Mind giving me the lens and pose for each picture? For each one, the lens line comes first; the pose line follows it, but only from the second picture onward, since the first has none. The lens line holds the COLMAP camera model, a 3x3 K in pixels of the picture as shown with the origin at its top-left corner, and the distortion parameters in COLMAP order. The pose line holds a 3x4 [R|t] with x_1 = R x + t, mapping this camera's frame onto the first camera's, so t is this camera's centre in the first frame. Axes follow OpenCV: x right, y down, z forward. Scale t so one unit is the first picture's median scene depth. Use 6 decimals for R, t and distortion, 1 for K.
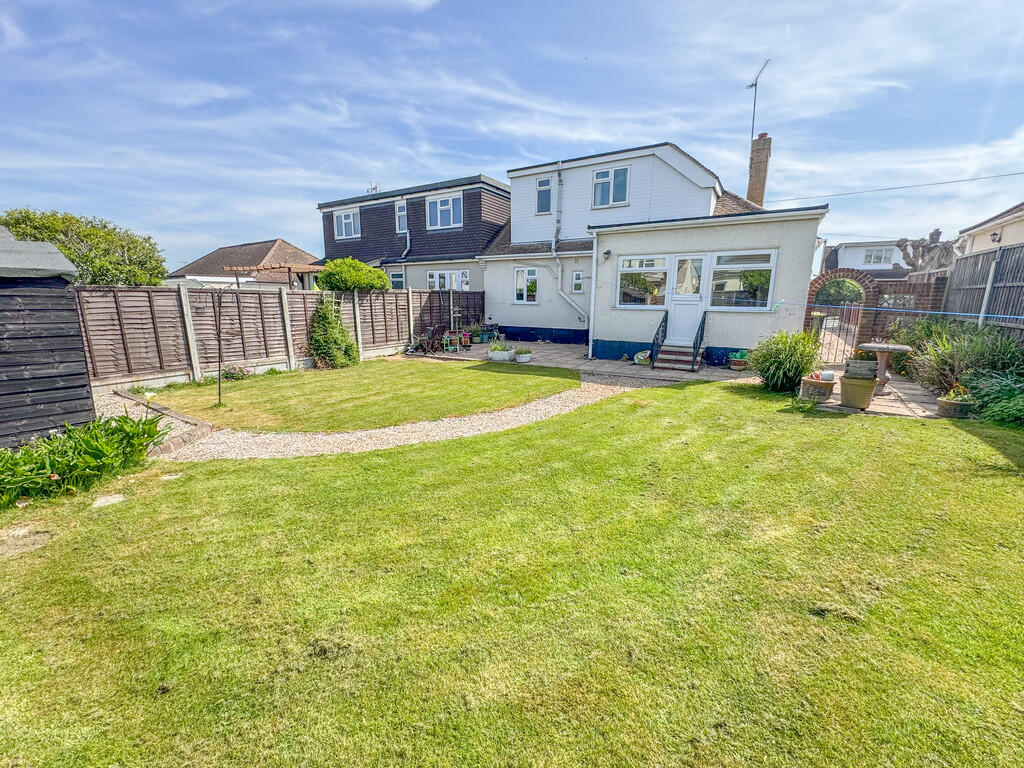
lens RADIAL K [[415.8, 0, 513.8], [0, 415.8, 386.6], [0, 0, 1]] dist [-0.003171, 0.000306]
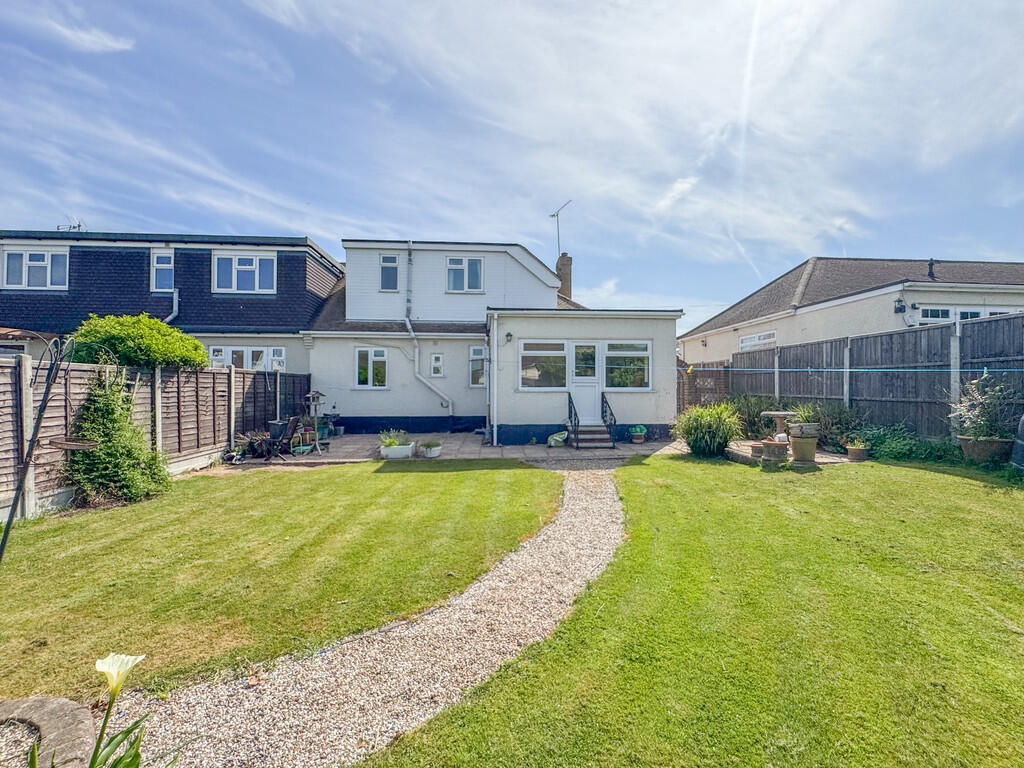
lens RADIAL K [[415.8, 0, 506.9], [0, 415.8, 384.3], [0, 0, 1]] dist [-0.003171, 0.000306]
pose [[0.815021, 0.000377, 0.579431, -0.256676], [0.124406, 0.976565, -0.175623, -0.028574], [-0.565918, 0.215221, 0.795875, 0.188054]]
